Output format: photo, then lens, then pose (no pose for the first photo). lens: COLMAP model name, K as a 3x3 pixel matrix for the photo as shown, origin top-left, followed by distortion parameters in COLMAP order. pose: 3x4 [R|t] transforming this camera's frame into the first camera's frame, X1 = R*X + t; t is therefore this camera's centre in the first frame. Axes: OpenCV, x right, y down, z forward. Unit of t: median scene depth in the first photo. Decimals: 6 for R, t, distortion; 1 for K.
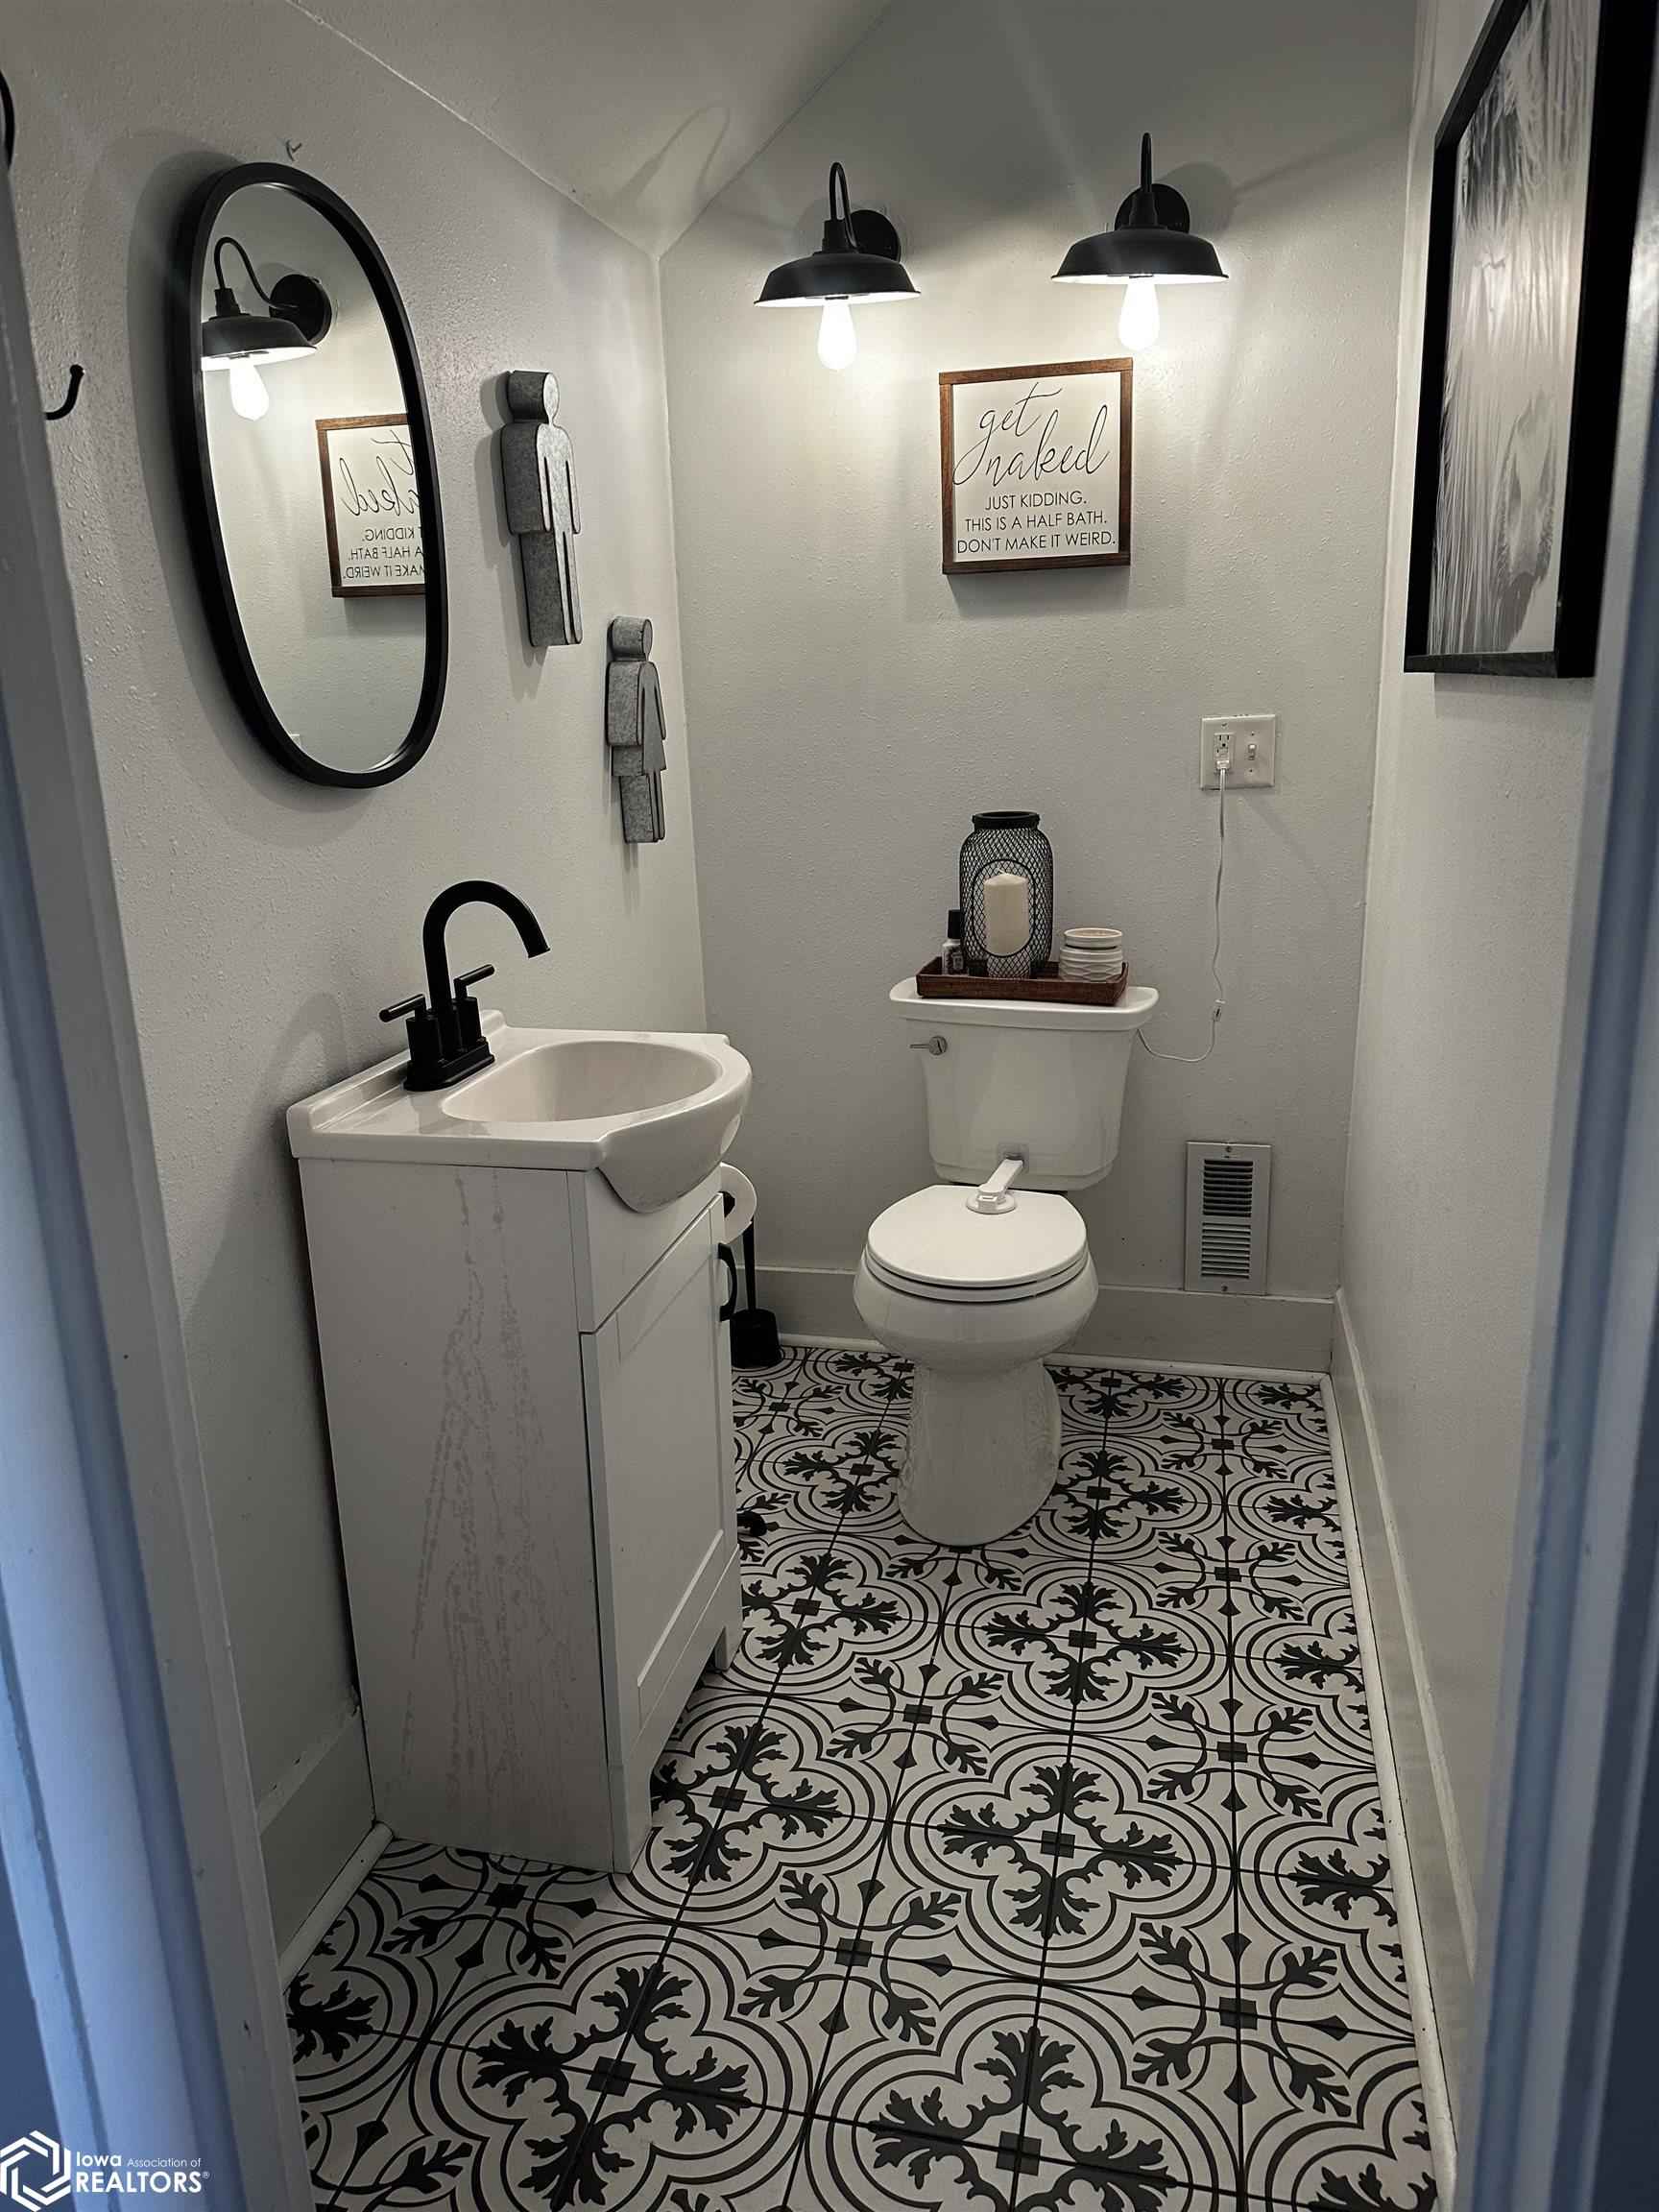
lens RADIAL K [[1553.8, 0, 840.2], [0, 1553.8, 1110.5], [0, 0, 1]] dist [0.082419, -0.124447]
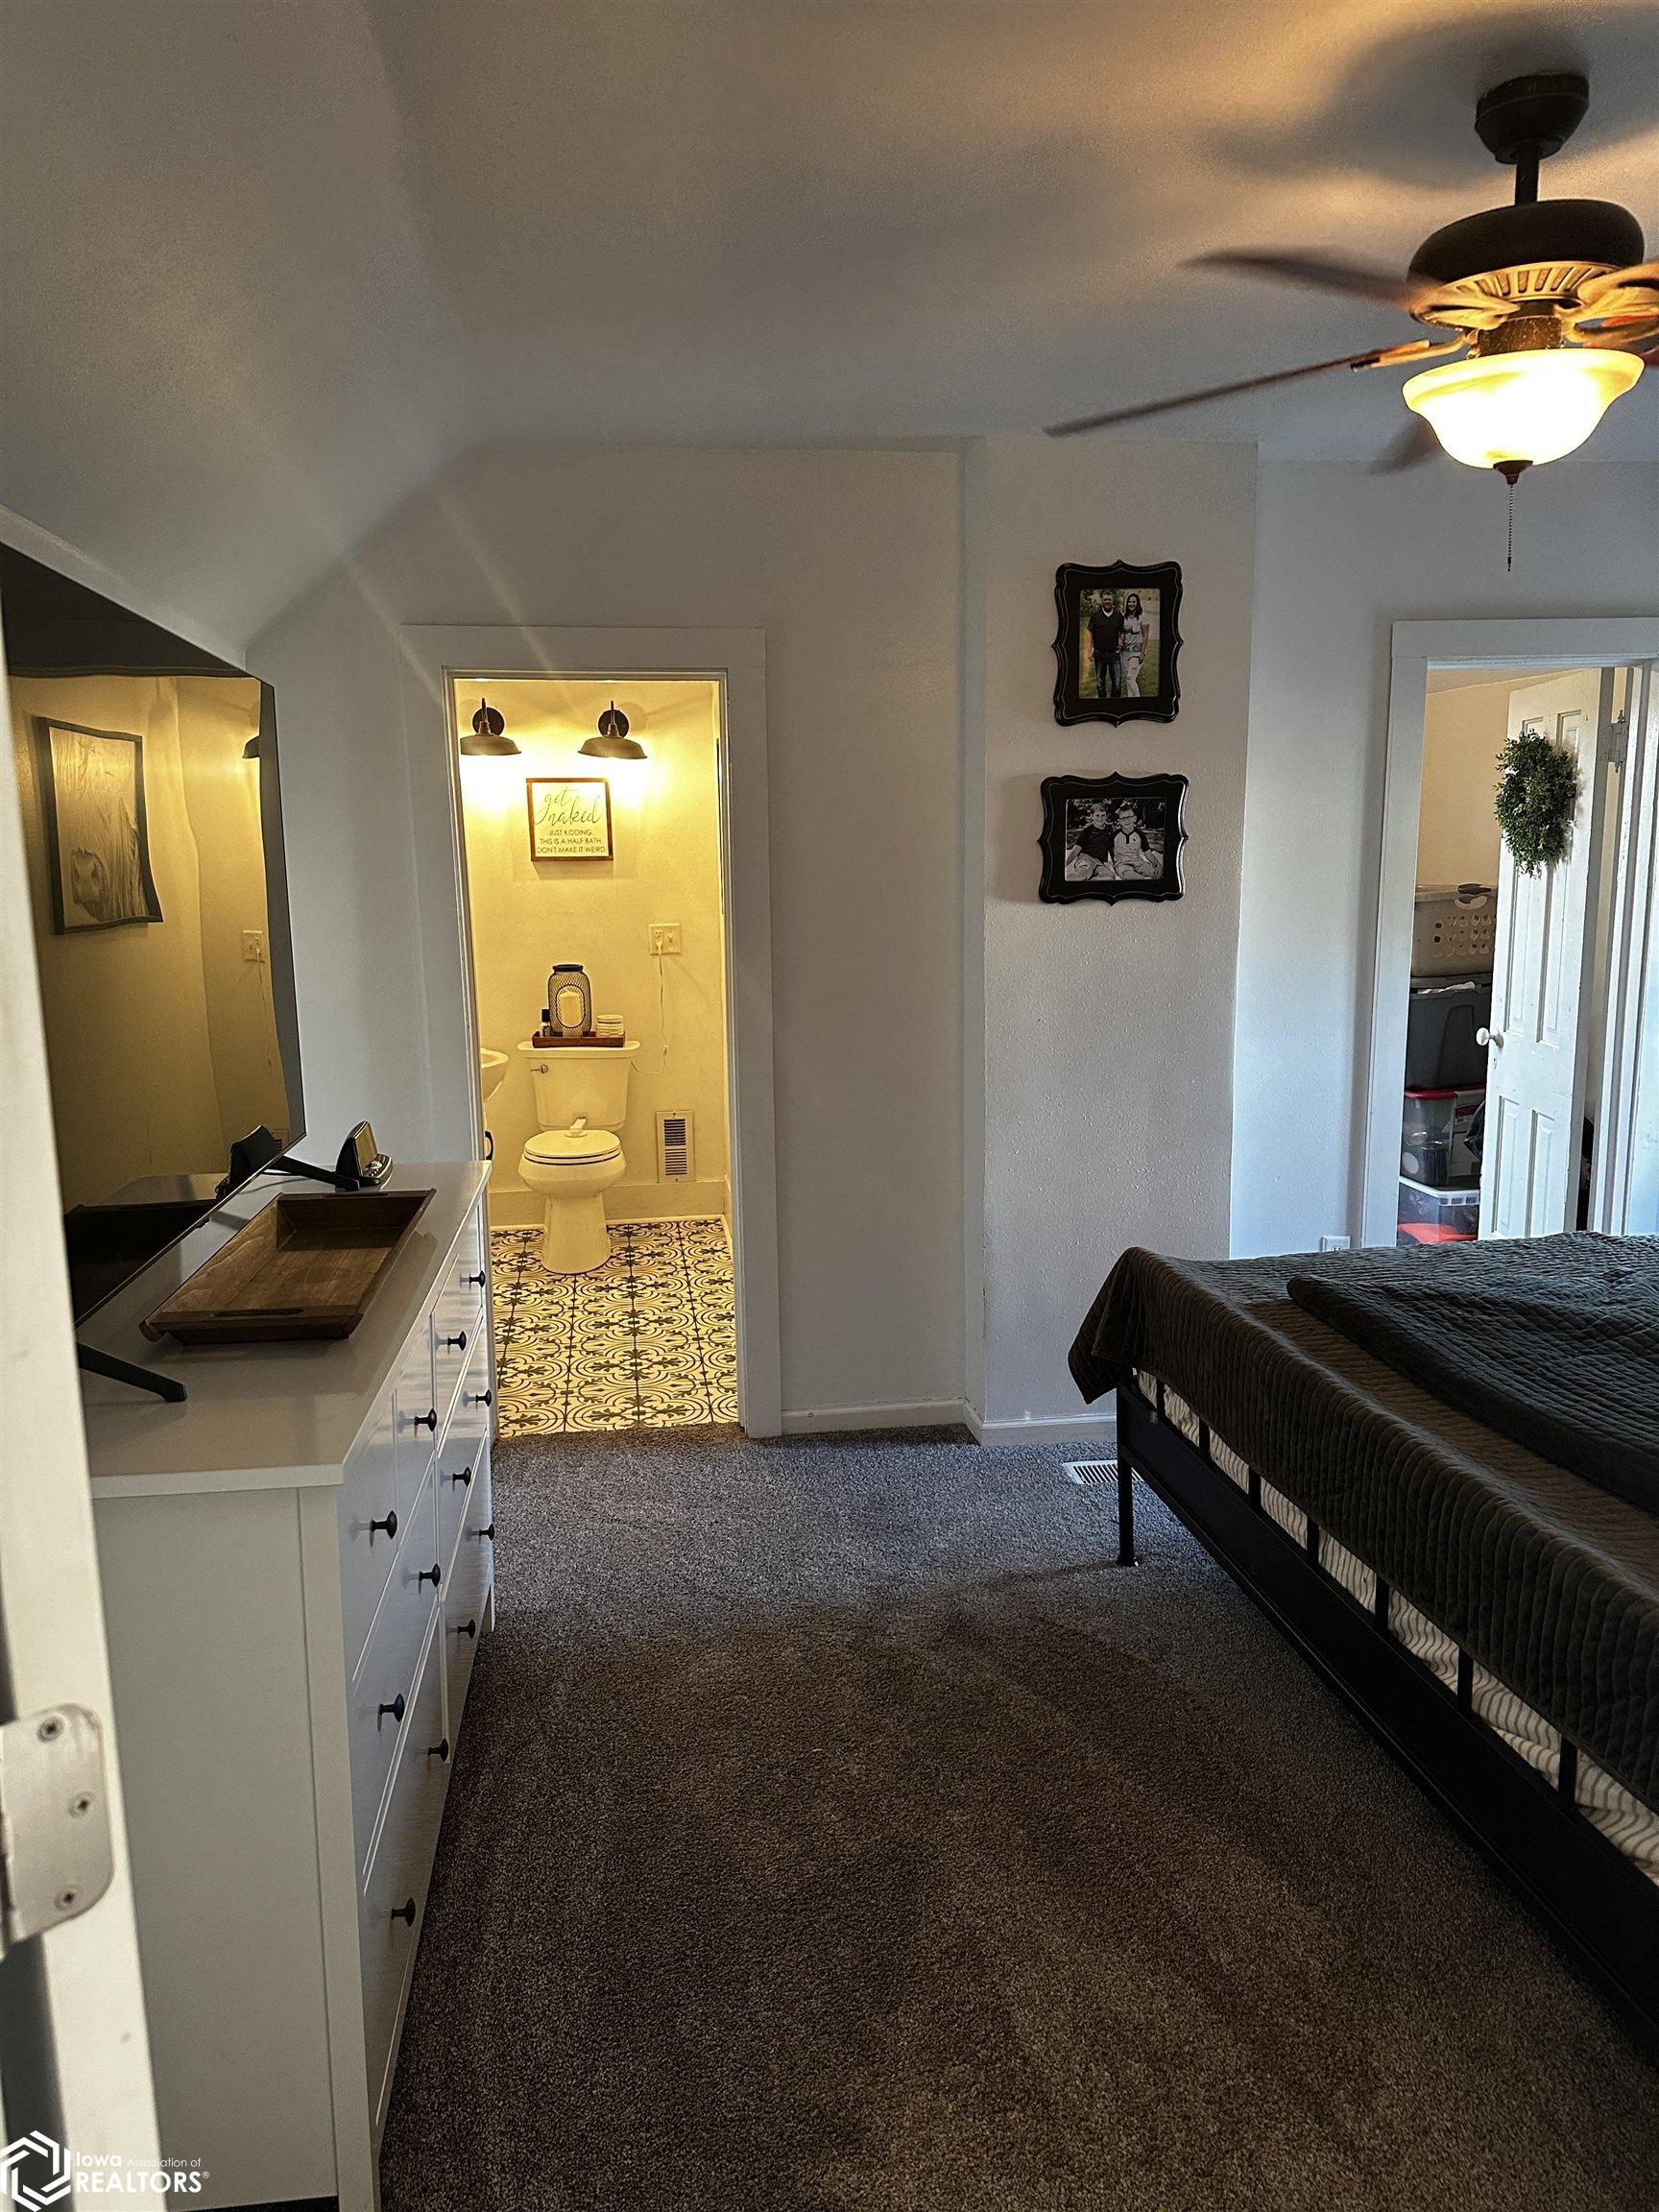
lens RADIAL K [[1553.8, 0, 840.2], [0, 1553.8, 1110.5], [0, 0, 1]] dist [0.082419, -0.124447]
pose [[0.933926, -0.046542, 0.354423, -0.337062], [0.079780, 0.993618, -0.079744, 0.230503], [-0.348450, 0.102751, 0.931679, -1.227588]]
